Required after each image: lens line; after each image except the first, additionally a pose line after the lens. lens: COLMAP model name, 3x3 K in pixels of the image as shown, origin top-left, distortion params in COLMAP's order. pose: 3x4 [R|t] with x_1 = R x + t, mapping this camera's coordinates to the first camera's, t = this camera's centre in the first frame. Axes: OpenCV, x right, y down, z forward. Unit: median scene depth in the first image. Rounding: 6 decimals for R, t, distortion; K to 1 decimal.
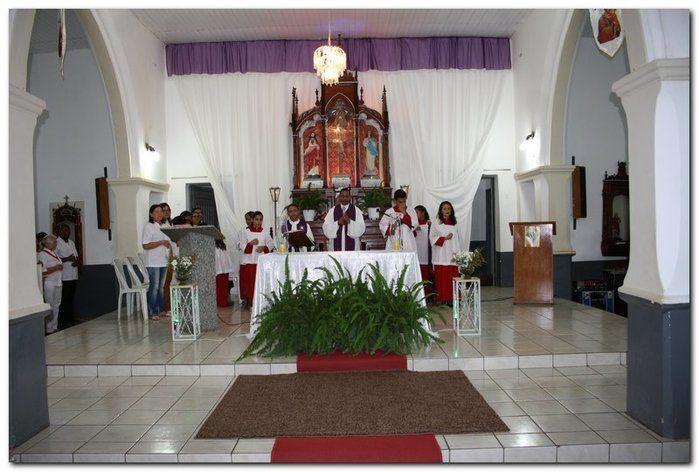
lens RADIAL K [[574.2, 0, 347.6], [0, 574.2, 245.9], [0, 0, 1]] dist [-0.145634, 0.121582]
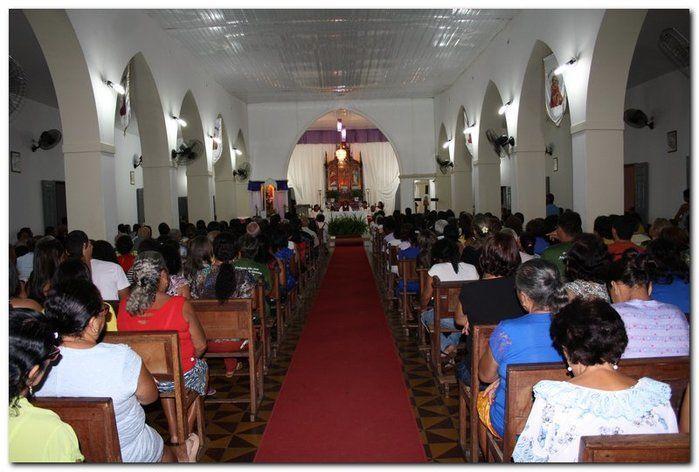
lens RADIAL K [[574.2, 0, 347.6], [0, 574.2, 245.9], [0, 0, 1]] dist [-0.145634, 0.121582]
pose [[0.999955, -0.009217, 0.002391, -0.004628], [0.009133, 0.999408, 0.033165, 0.067097], [-0.002695, -0.033141, 0.999447, -1.621030]]
